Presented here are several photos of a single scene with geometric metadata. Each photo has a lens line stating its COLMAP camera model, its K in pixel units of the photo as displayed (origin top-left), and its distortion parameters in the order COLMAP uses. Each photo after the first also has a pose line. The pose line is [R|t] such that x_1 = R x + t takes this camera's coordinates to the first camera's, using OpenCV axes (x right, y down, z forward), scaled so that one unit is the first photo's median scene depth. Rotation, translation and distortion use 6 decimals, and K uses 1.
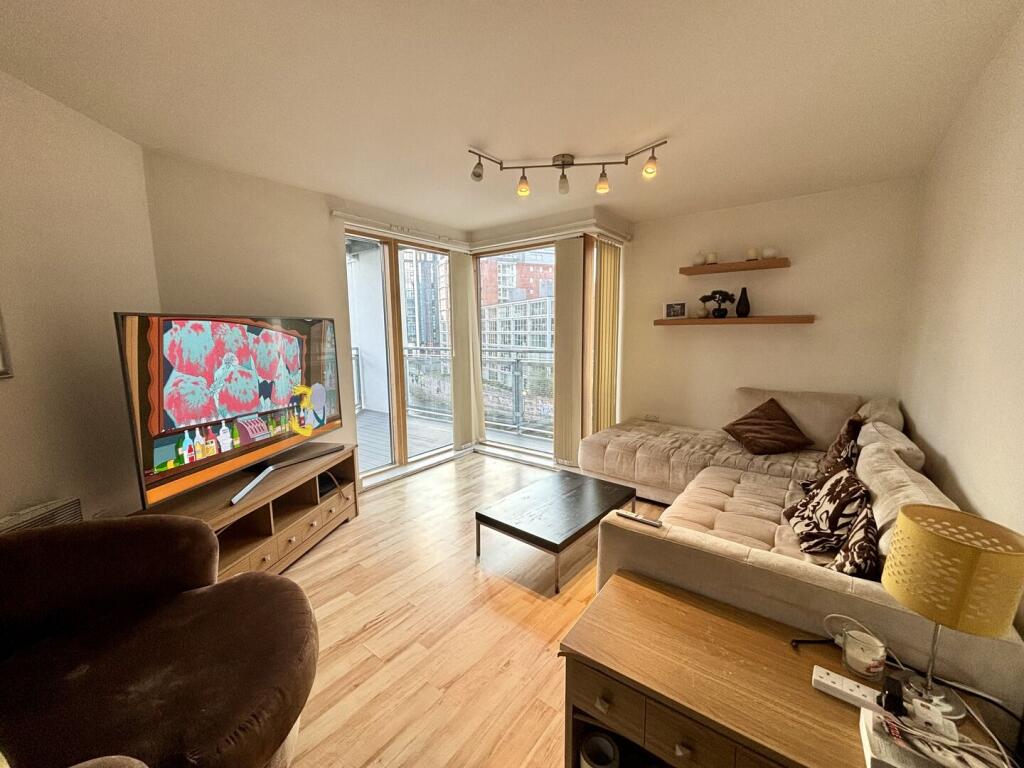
lens RADIAL K [[409.7, 0, 512.7], [0, 409.7, 382.8], [0, 0, 1]] dist [0.000899, -0.002273]
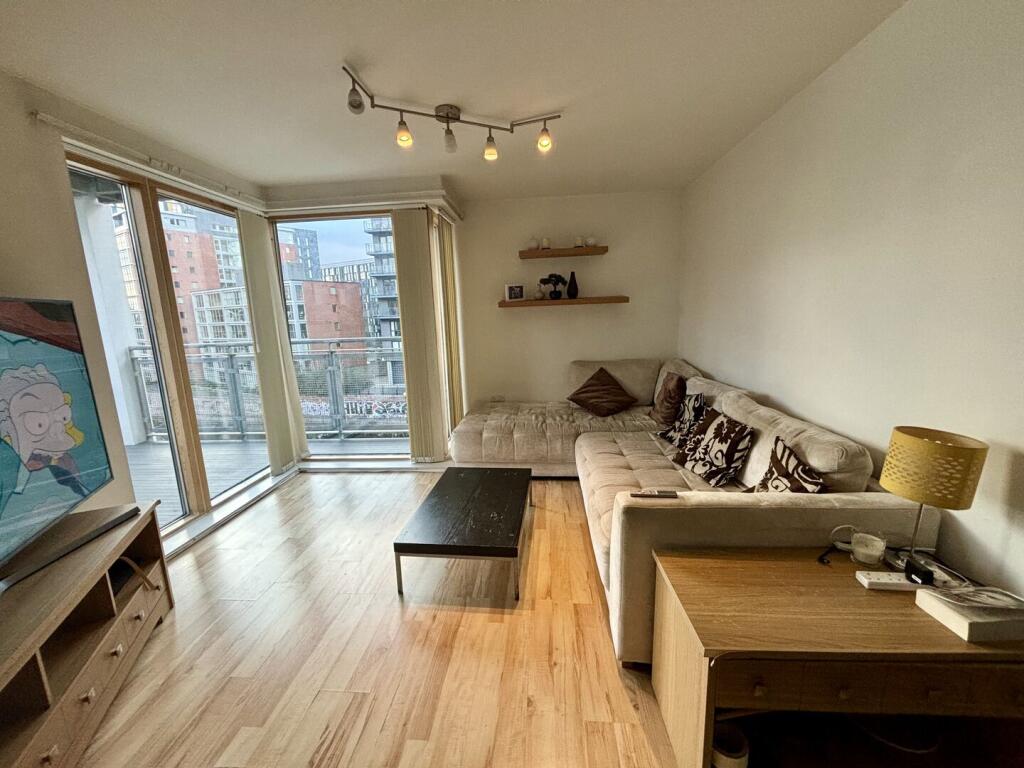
lens RADIAL K [[409.7, 0, 511.1], [0, 409.7, 383.0], [0, 0, 1]] dist [0.000899, -0.002273]
pose [[0.836864, -0.113812, 0.535449, -0.205786], [0.096207, 0.993502, 0.060811, -0.013846], [-0.538891, 0.000623, 0.842375, 0.146232]]
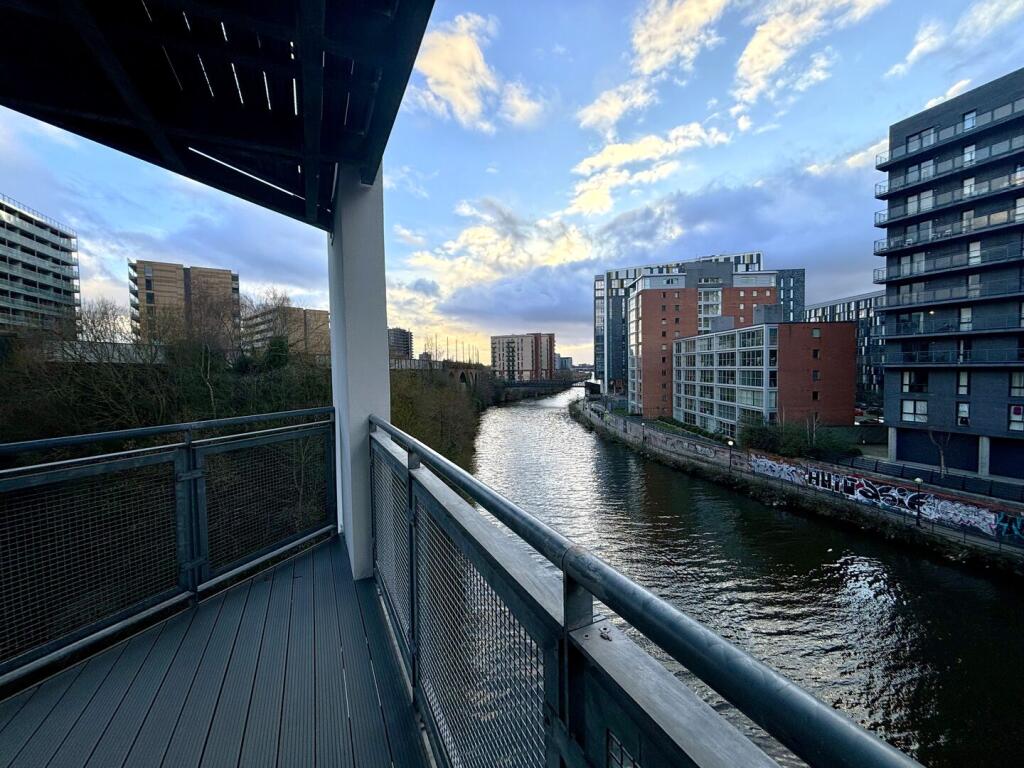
lens RADIAL K [[409.7, 0, 512.0], [0, 409.7, 384.8], [0, 0, 1]] dist [0.000899, -0.002273]
pose [[0.895290, 0.014183, -0.445258, 0.002228], [-0.050802, 0.996223, -0.070414, -0.144878], [0.442578, 0.085661, 0.892629, 1.089652]]
